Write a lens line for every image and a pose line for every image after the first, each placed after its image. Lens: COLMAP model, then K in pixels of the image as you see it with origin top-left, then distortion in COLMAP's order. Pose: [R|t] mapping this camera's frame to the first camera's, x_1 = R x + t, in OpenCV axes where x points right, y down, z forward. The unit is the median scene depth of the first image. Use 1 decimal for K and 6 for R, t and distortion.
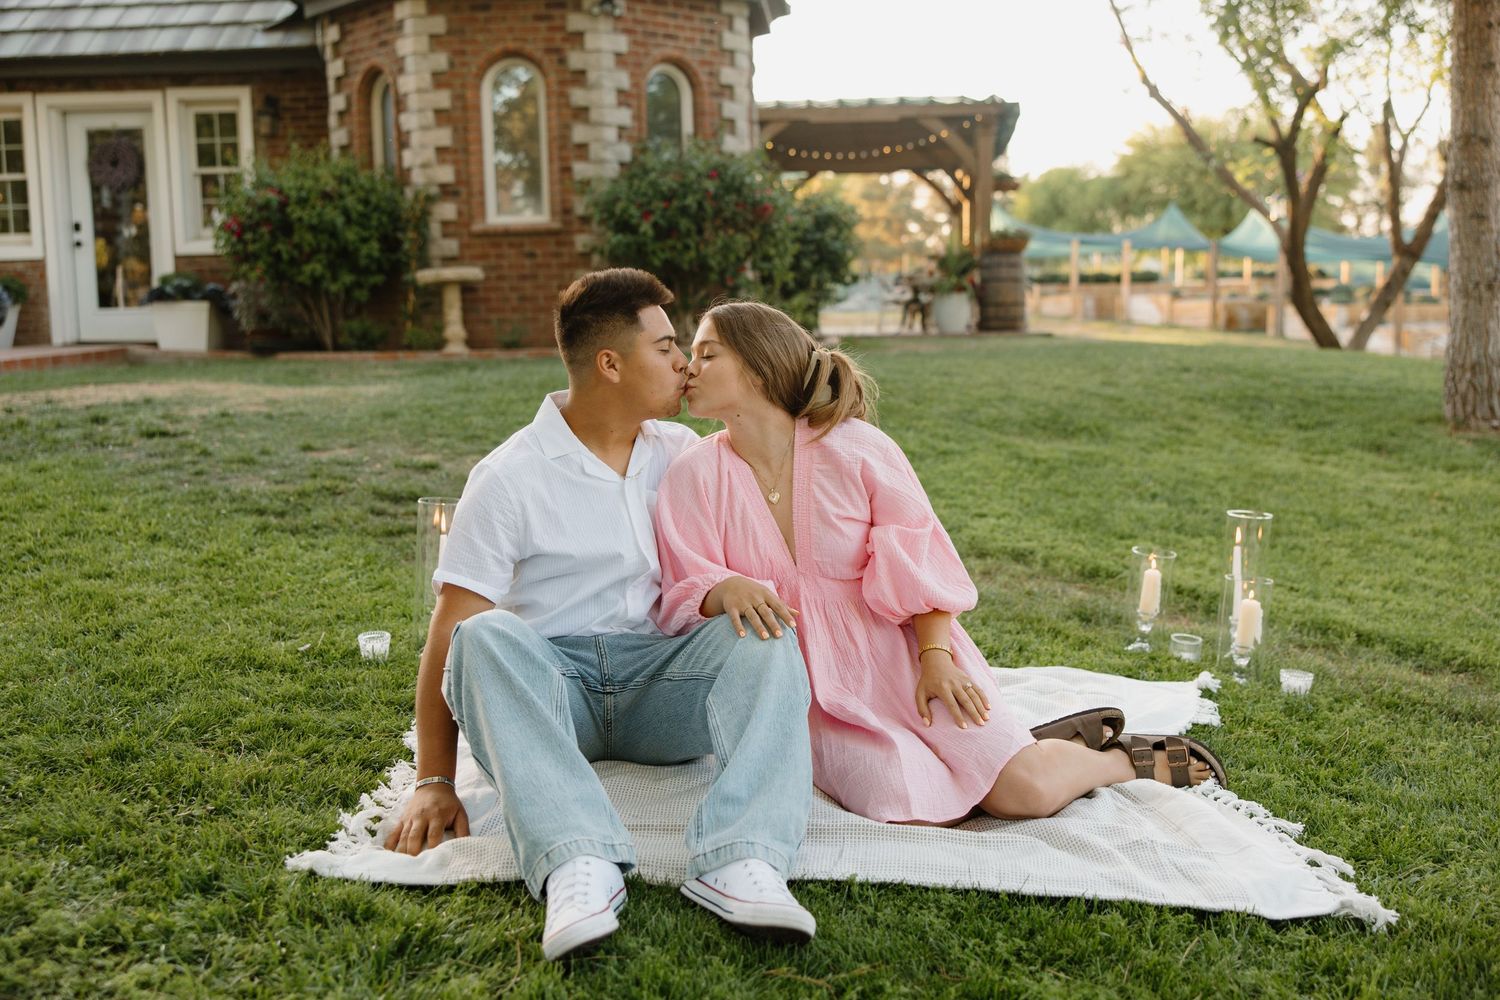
lens RADIAL K [[1559.5, 0, 756.9], [0, 1559.5, 463.5], [0, 0, 1]] dist [0.016783, 0.003627]
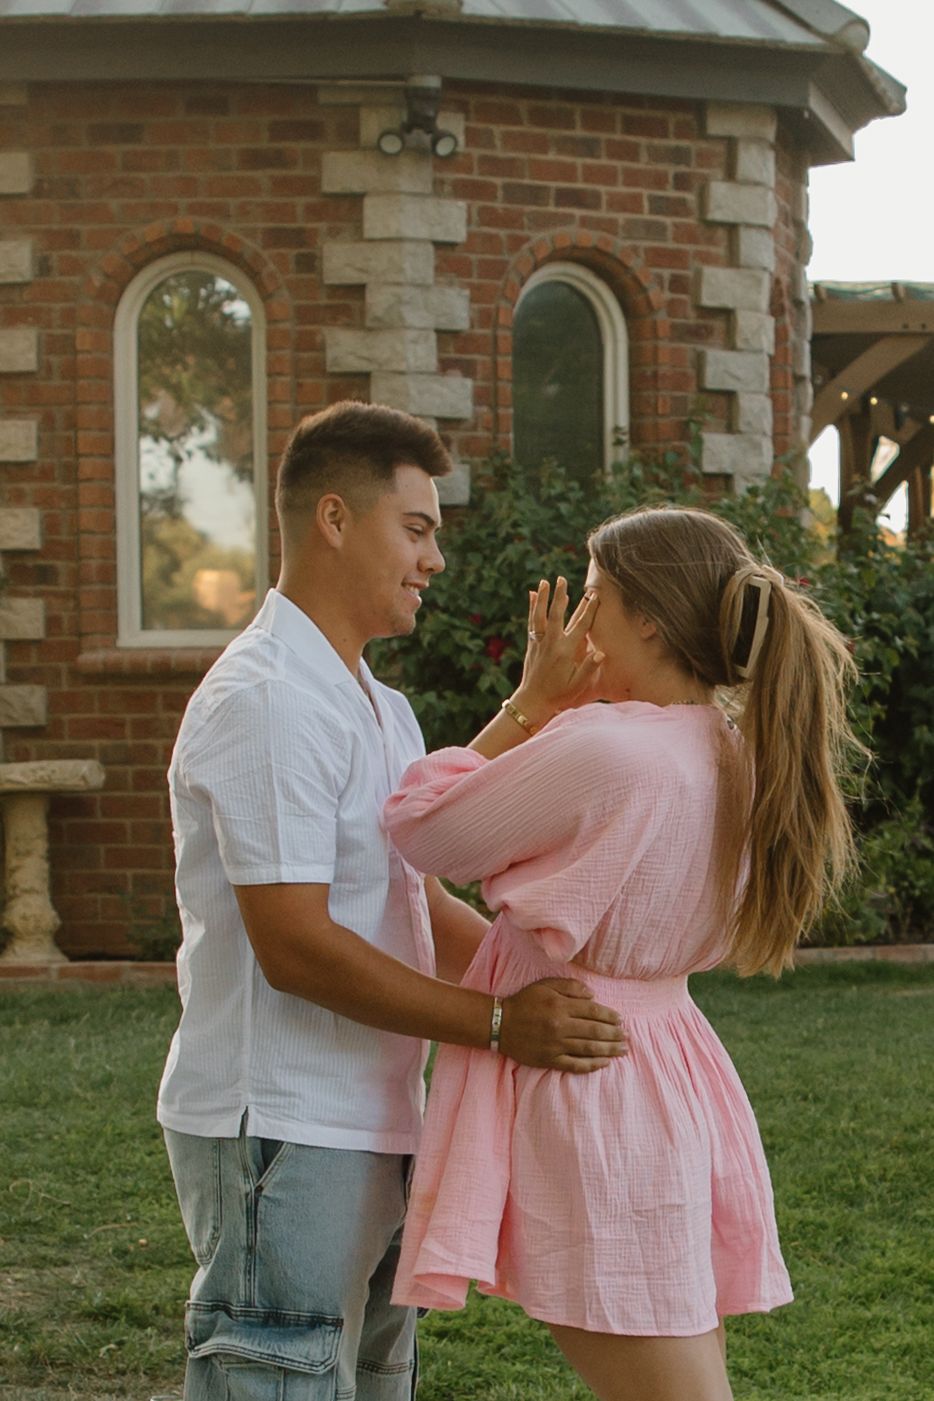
lens RADIAL K [[4827.3, 0, 744.4], [0, 4827.3, 936.3], [0, 0, 1]] dist [-0.049977, 1.172474]
pose [[0.998104, 0.020524, -0.058026, 0.067534], [-0.023246, 0.998642, -0.046625, -0.022779], [0.056990, 0.047886, 0.997226, -0.255253]]
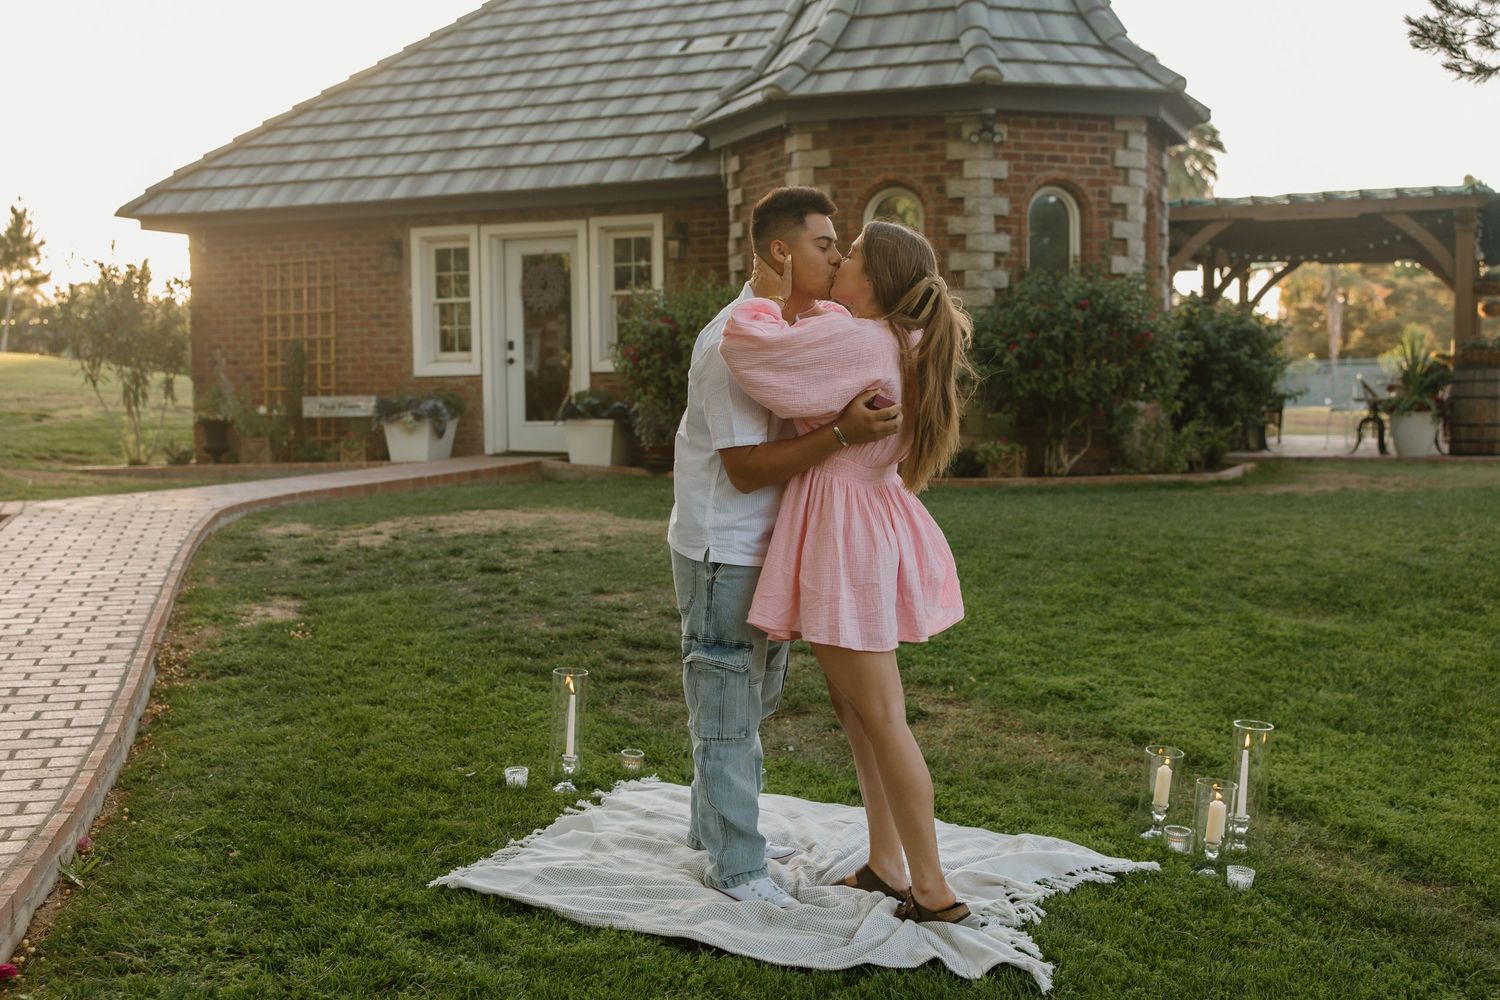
lens RADIAL K [[1765.2, 0, 680.0], [0, 1765.2, 496.8], [0, 0, 1]] dist [-0.001801, -0.005778]
pose [[0.937054, 0.031703, -0.347743, 0.117138], [-0.042470, 0.998824, -0.023381, -0.027249], [0.346593, 0.036678, 0.937298, -0.109607]]
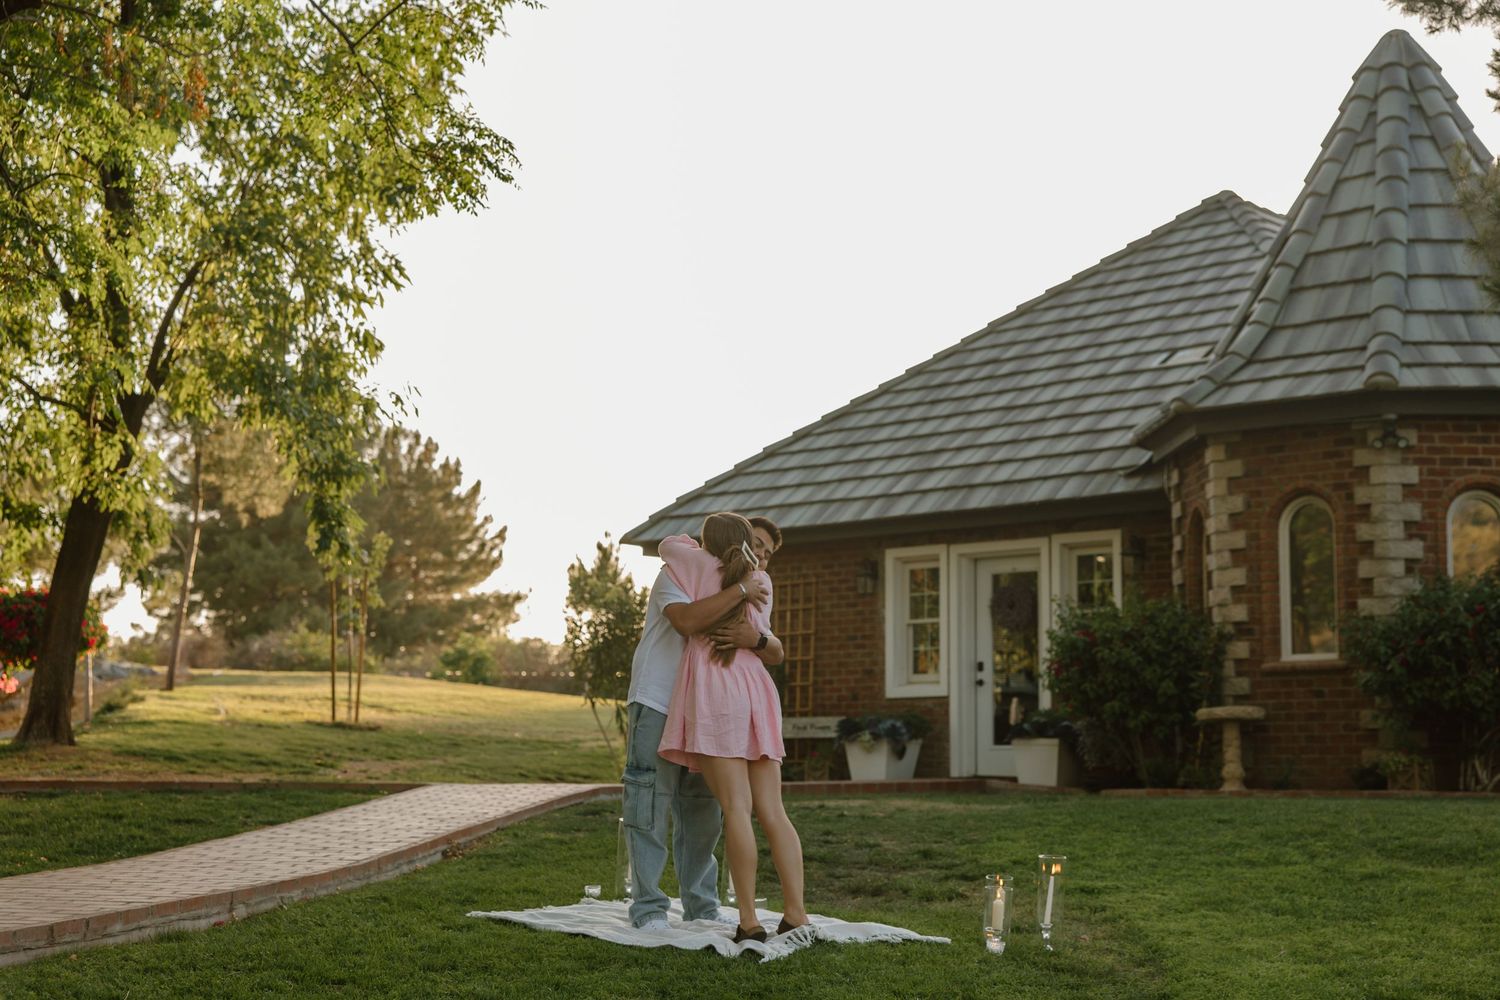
lens RADIAL K [[2304.8, 0, 678.4], [0, 2304.8, 493.8], [0, 0, 1]] dist [-0.011528, 0.050822]
pose [[0.749815, -0.054254, -0.659419, 0.506368], [-0.090563, 0.978837, -0.183512, 0.042836], [0.655420, 0.197319, 0.729033, -0.323067]]
